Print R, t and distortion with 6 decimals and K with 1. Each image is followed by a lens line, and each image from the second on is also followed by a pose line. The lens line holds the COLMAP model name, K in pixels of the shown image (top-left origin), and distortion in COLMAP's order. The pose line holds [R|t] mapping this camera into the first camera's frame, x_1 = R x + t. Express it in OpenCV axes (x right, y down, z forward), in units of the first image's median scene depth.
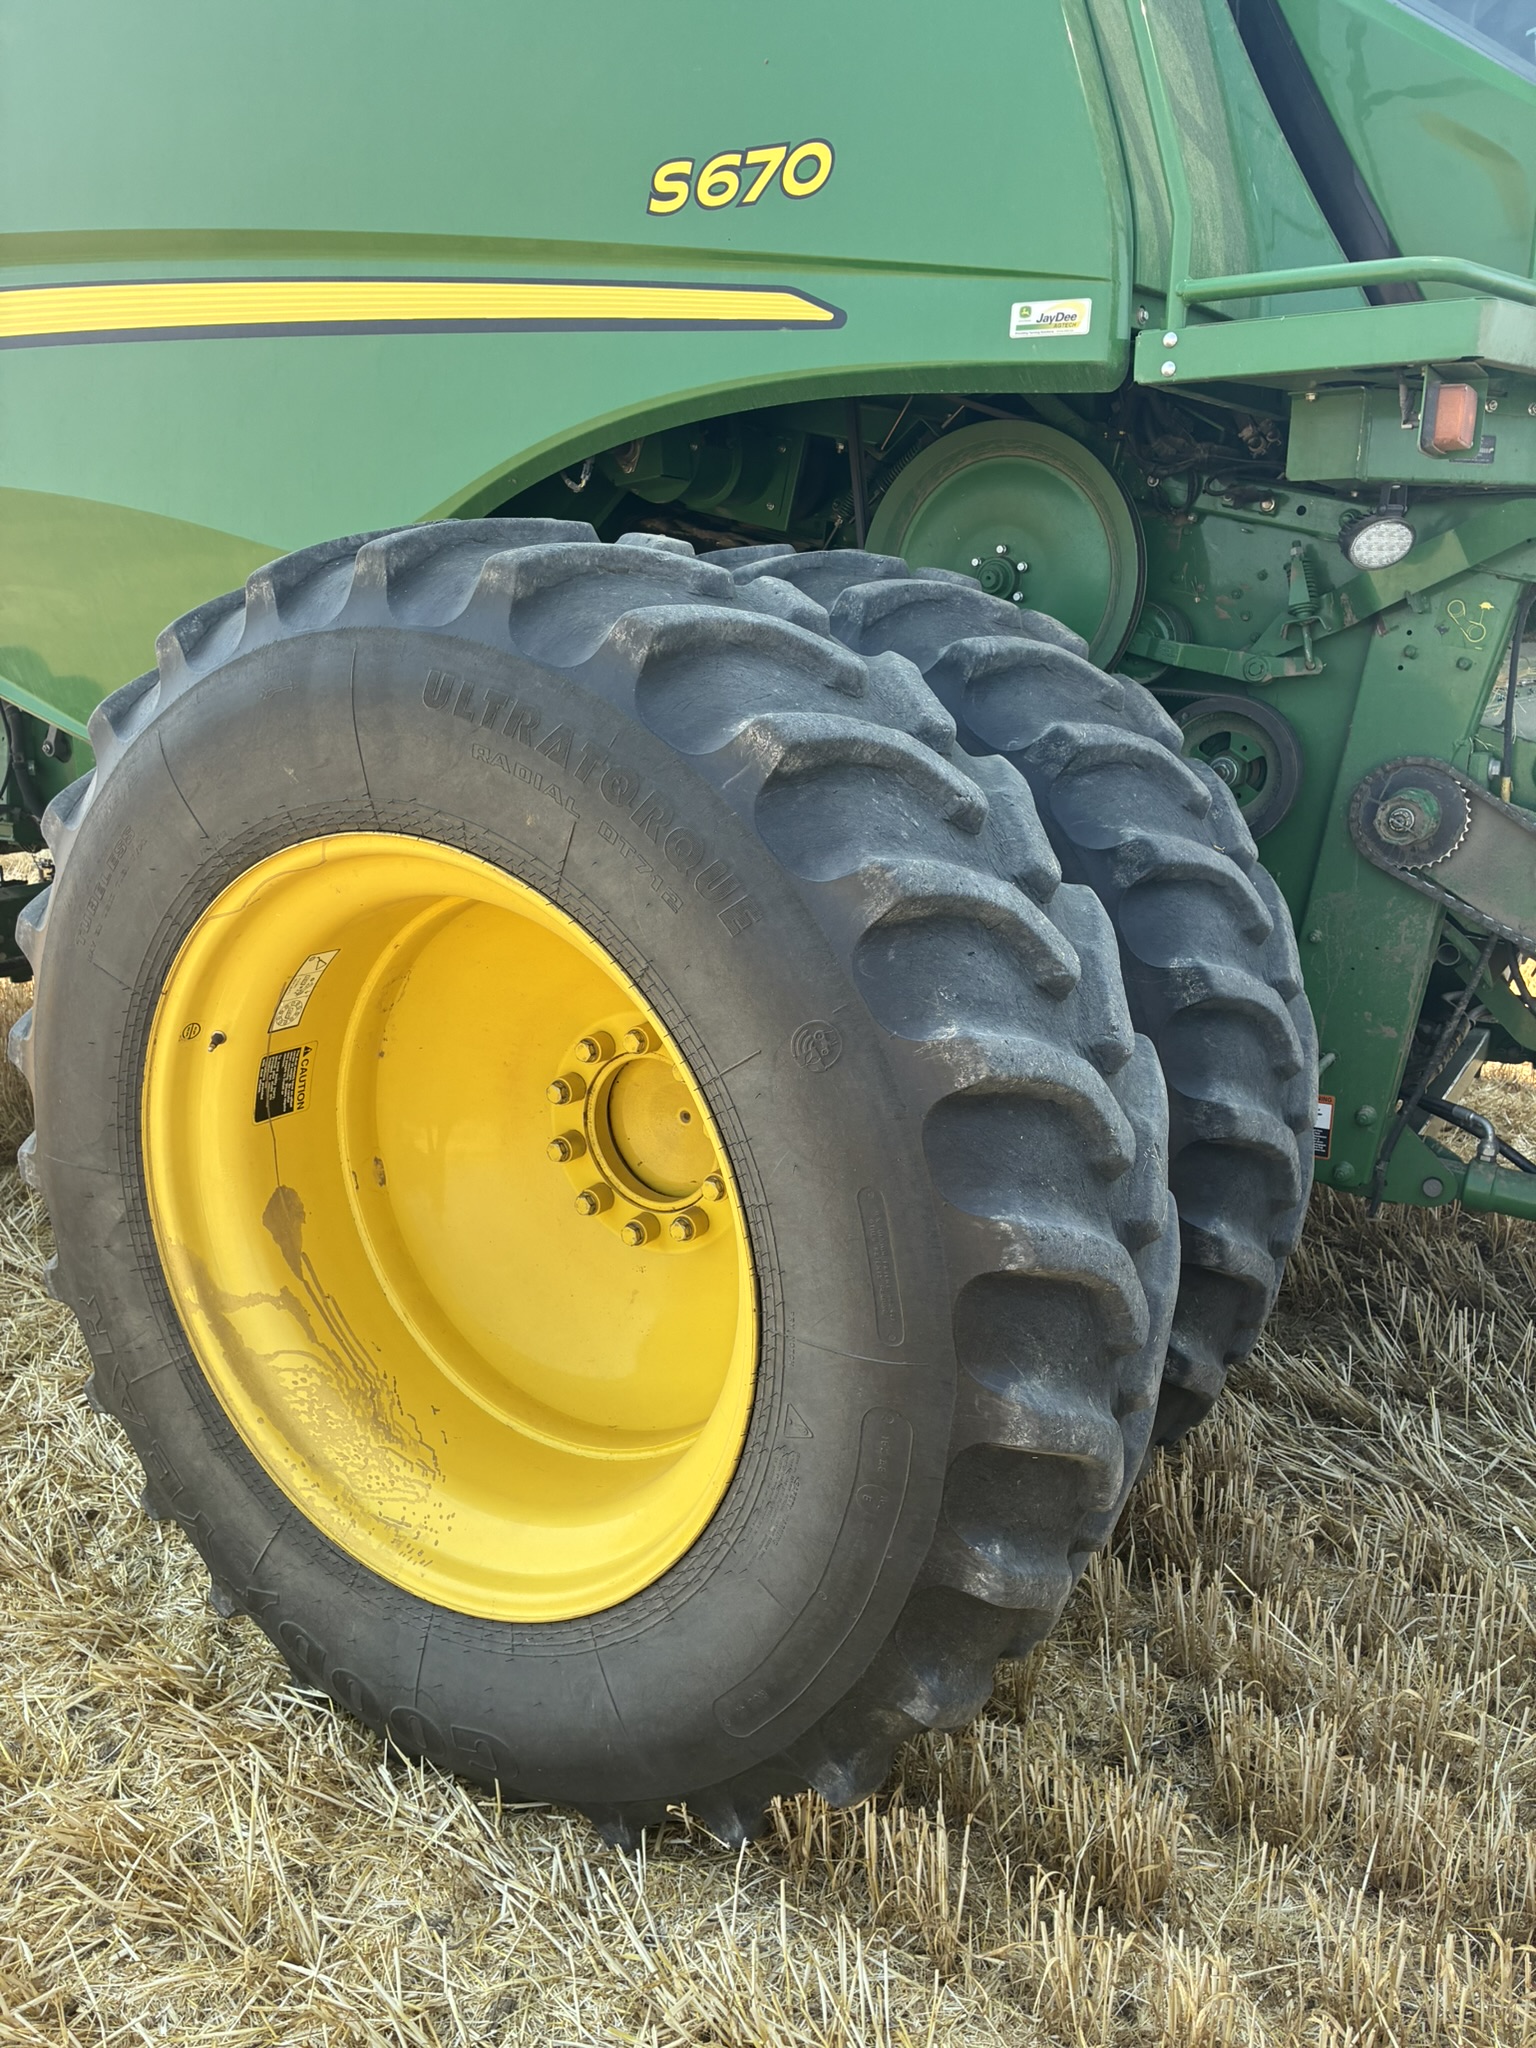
lens RADIAL K [[1556.1, 0, 773.7], [0, 1556.1, 1029.5], [0, 0, 1]] dist [0.023733, -0.008889]
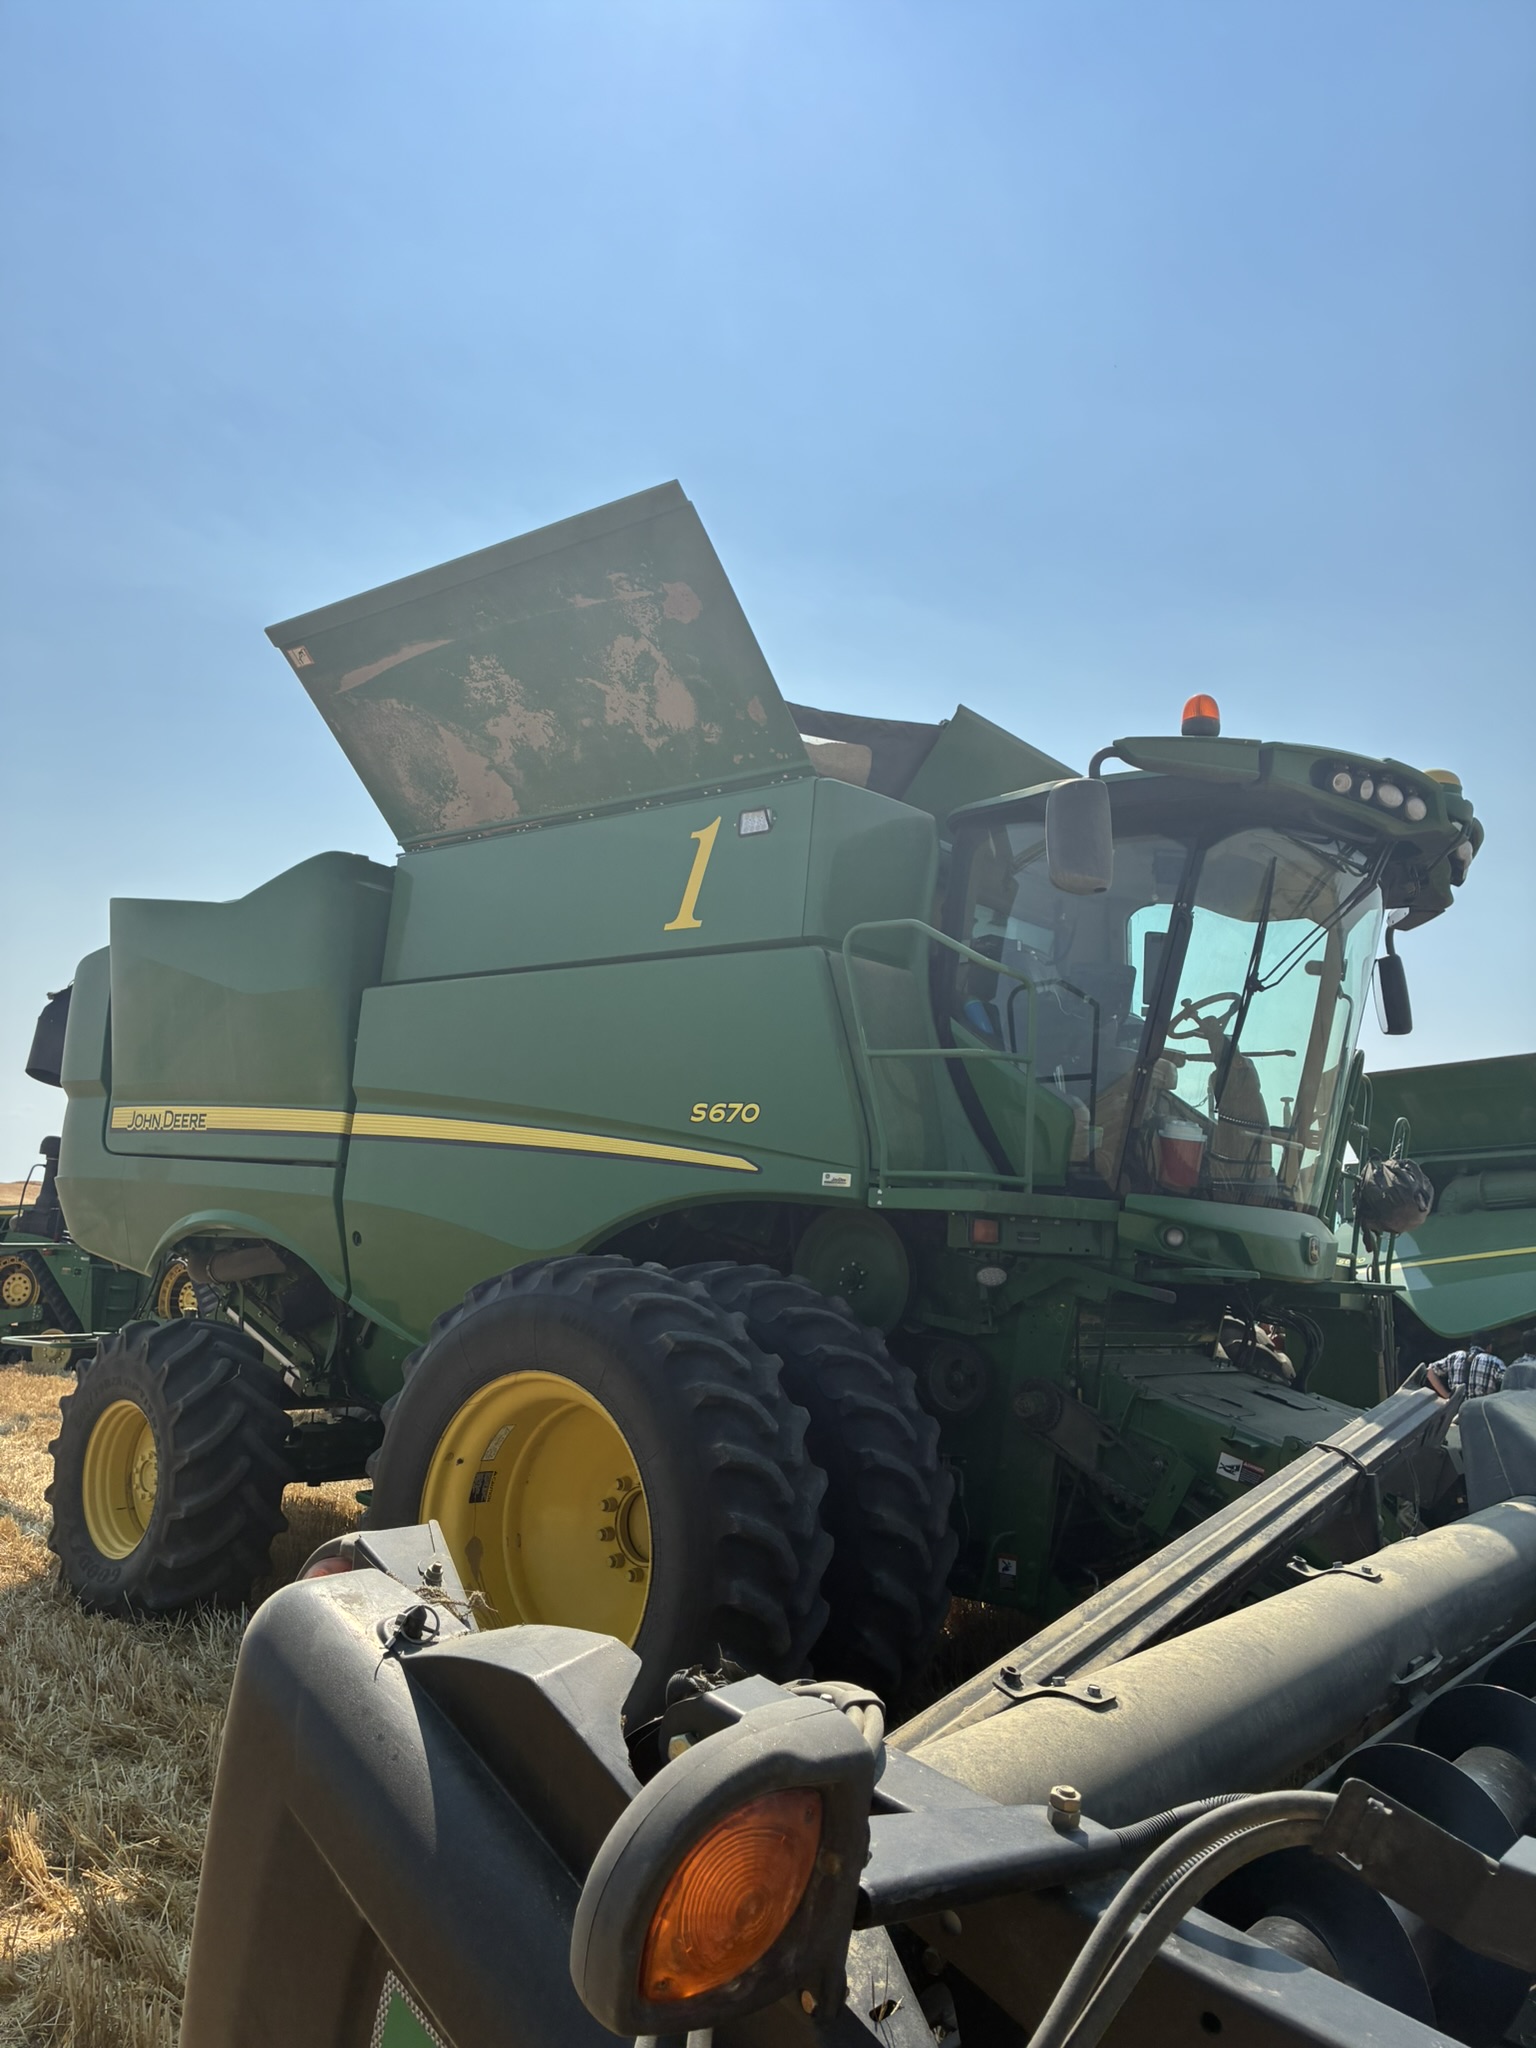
lens RADIAL K [[1556.1, 0, 775.1], [0, 1556.1, 1019.3], [0, 0, 1]] dist [0.023733, -0.008889]
pose [[0.991531, 0.028998, -0.126594, 0.401150], [-0.077160, 0.915602, -0.394614, 0.295553], [0.104467, 0.401040, 0.910084, -1.388163]]
